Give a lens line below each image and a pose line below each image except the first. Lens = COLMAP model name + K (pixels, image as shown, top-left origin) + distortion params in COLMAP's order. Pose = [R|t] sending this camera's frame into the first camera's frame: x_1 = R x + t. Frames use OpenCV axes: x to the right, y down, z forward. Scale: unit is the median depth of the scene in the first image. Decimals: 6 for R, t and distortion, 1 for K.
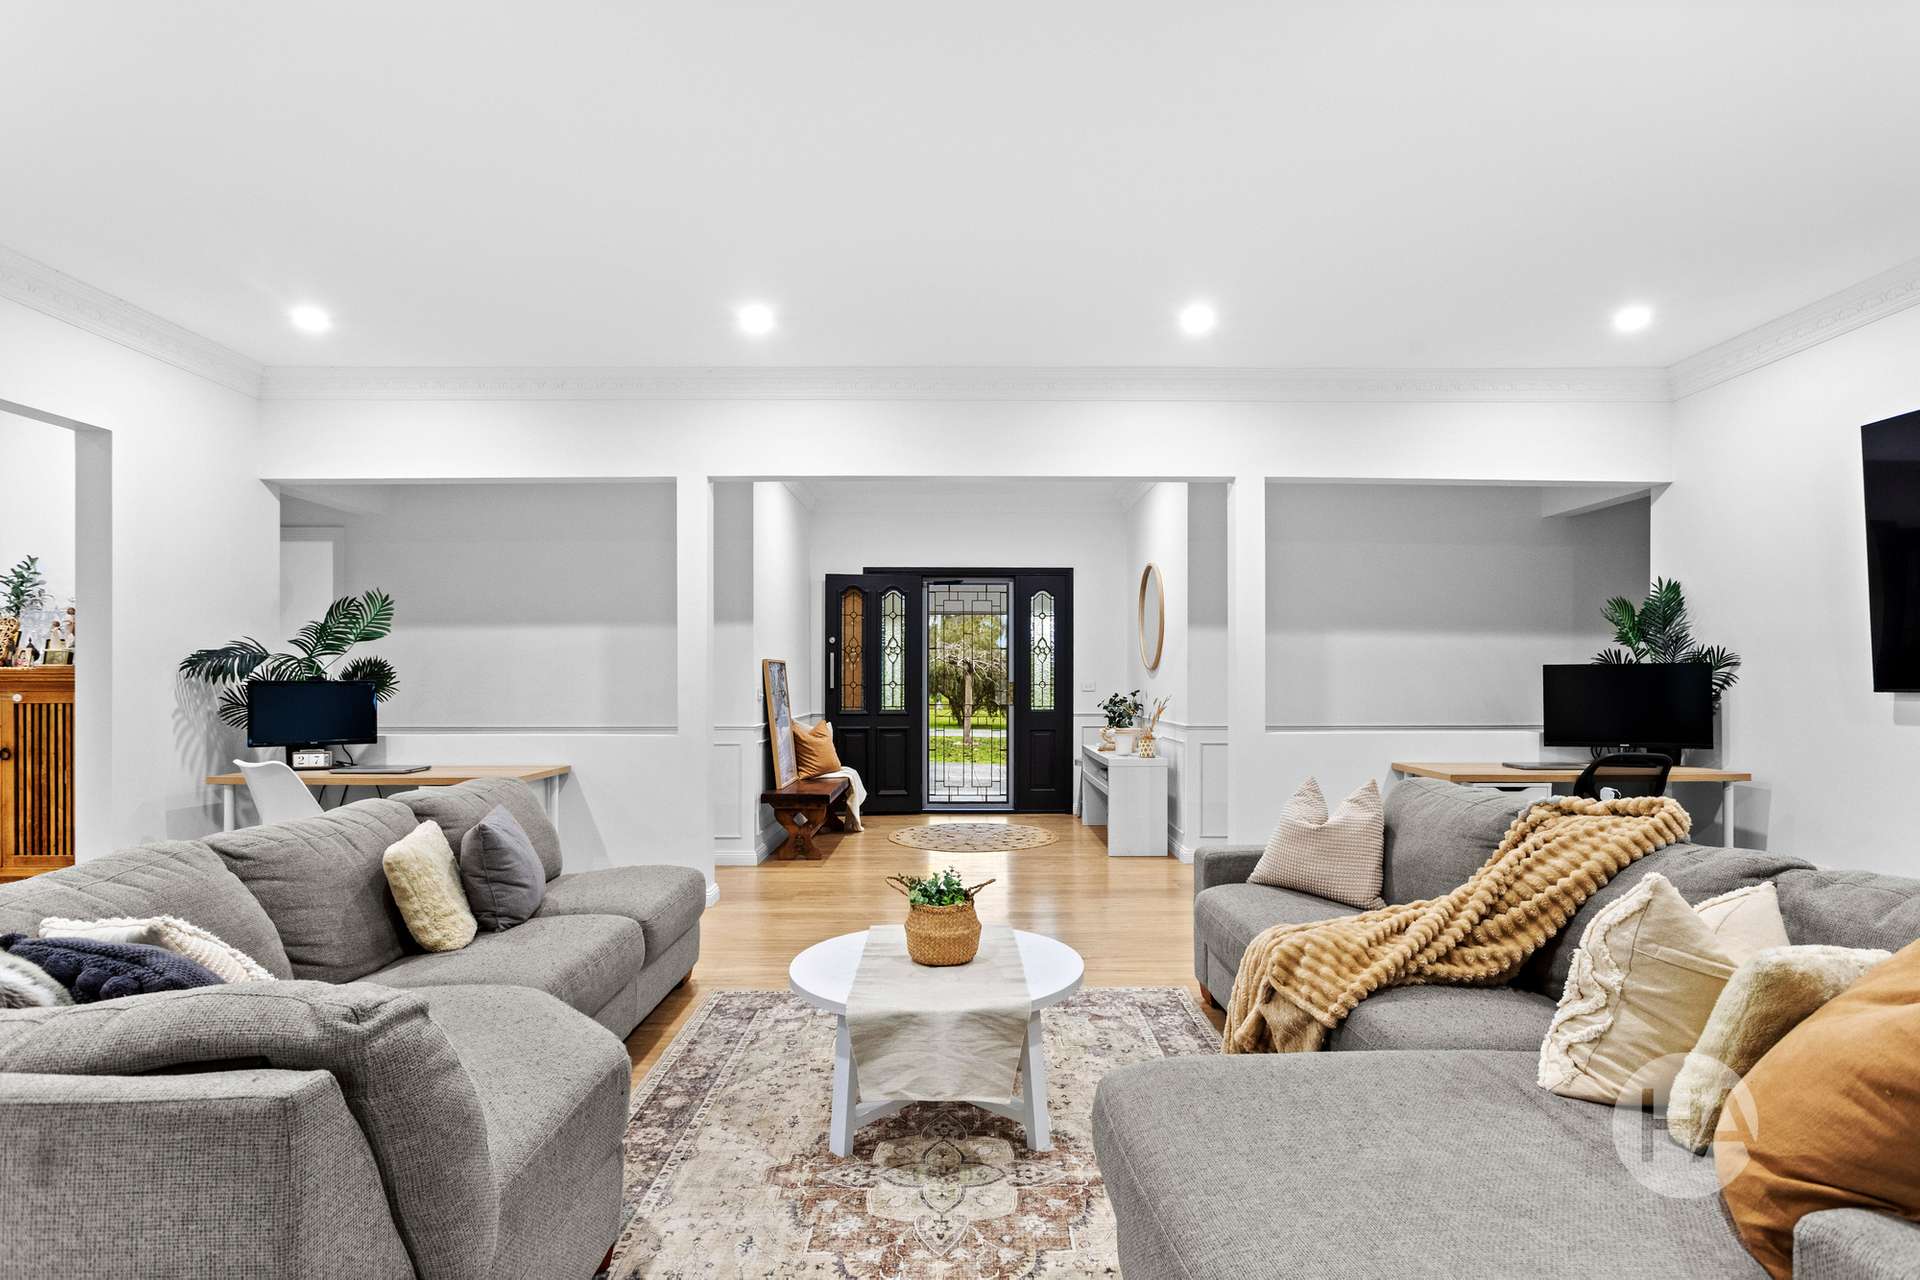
lens RADIAL K [[1043.0, 0, 962.6], [0, 1043.0, 648.4], [0, 0, 1]] dist [0.003286, 0.000221]
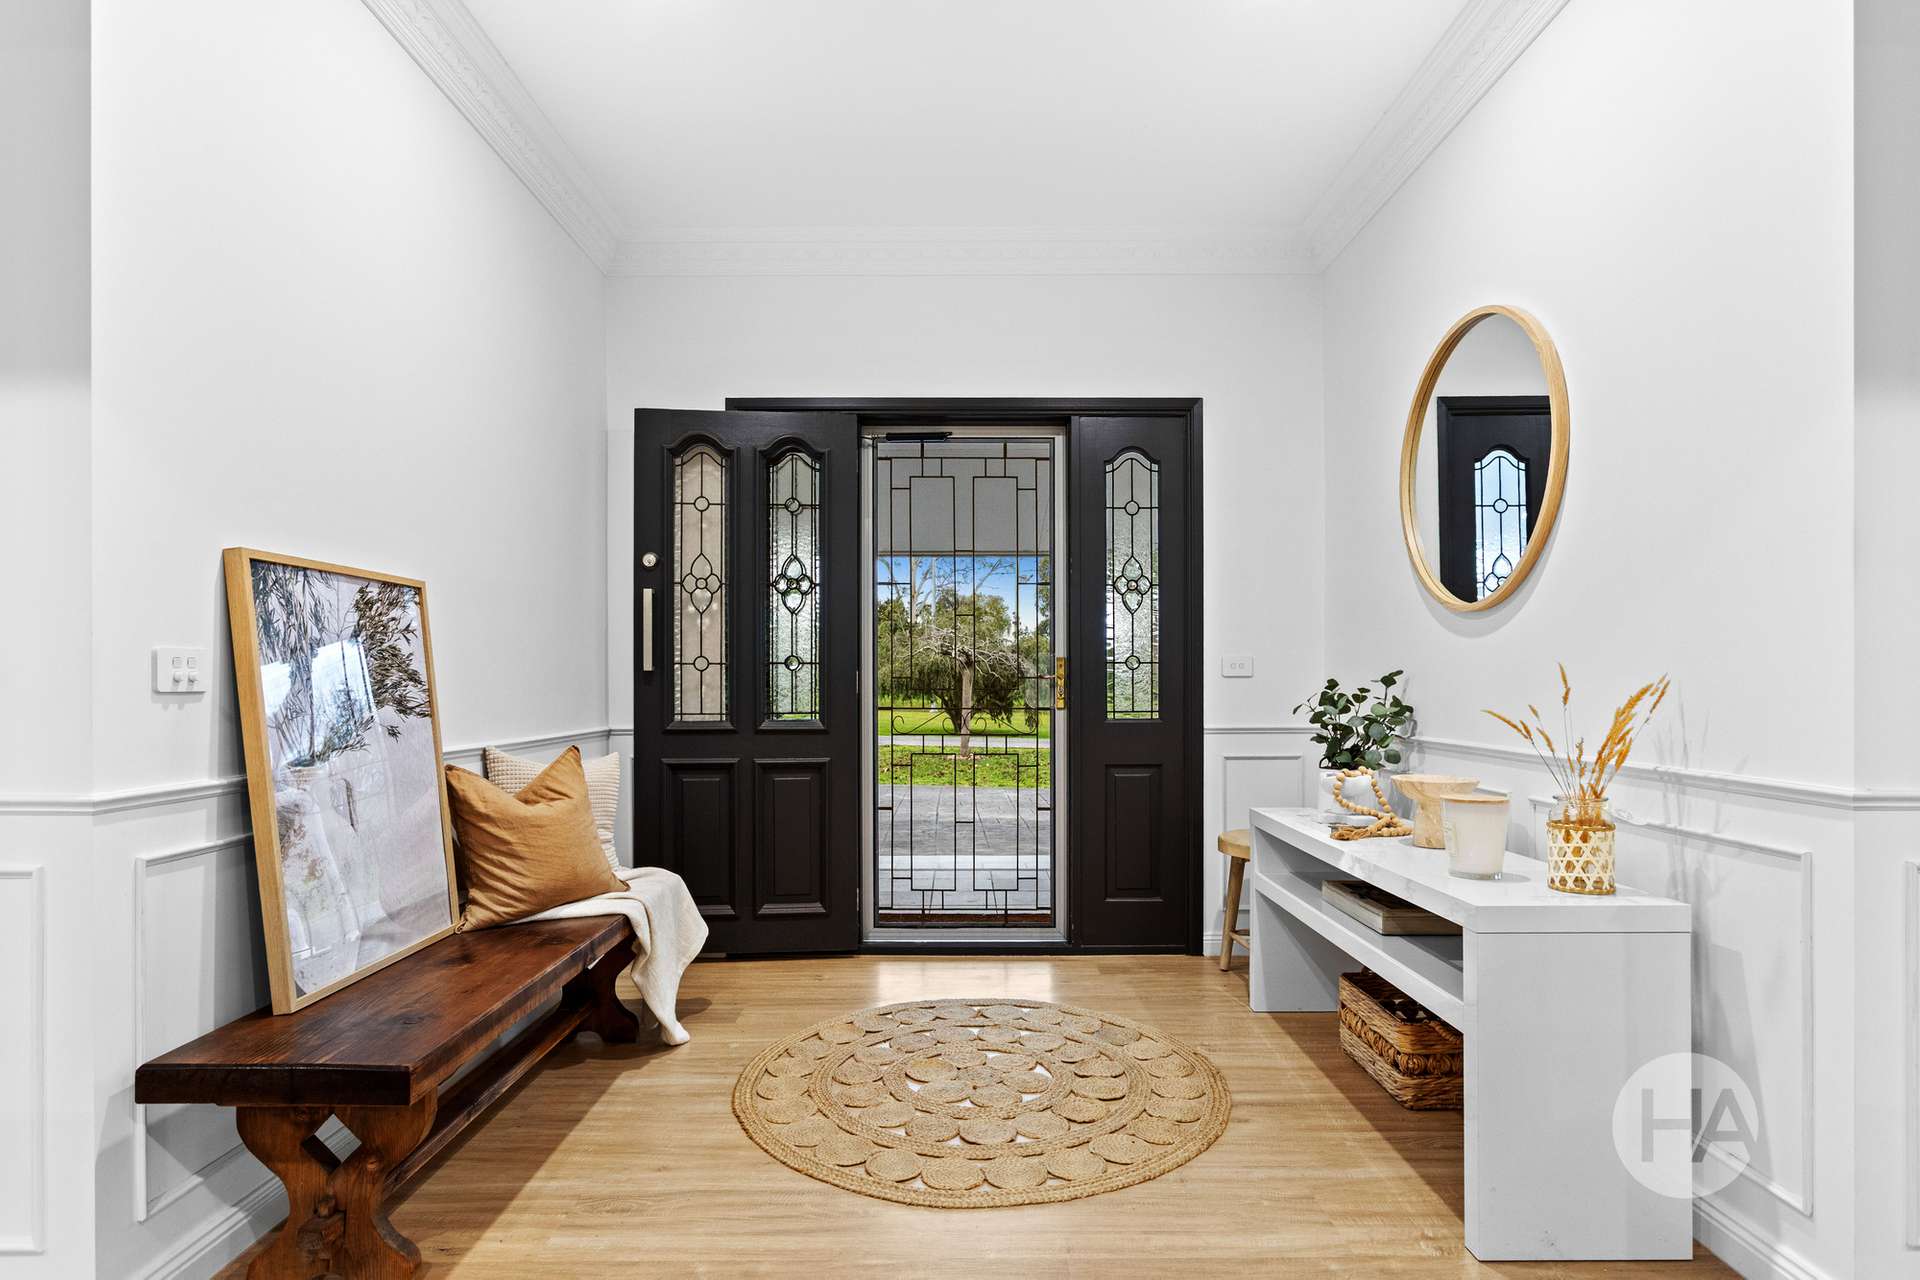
lens RADIAL K [[1043.0, 0, 960.2], [0, 1043.0, 655.5], [0, 0, 1]] dist [0.003286, 0.000221]
pose [[0.999999, -0.000458, -0.001567, 0.004390], [0.000464, 0.999993, 0.003660, 0.030018], [0.001565, -0.003660, 0.999992, 0.559172]]
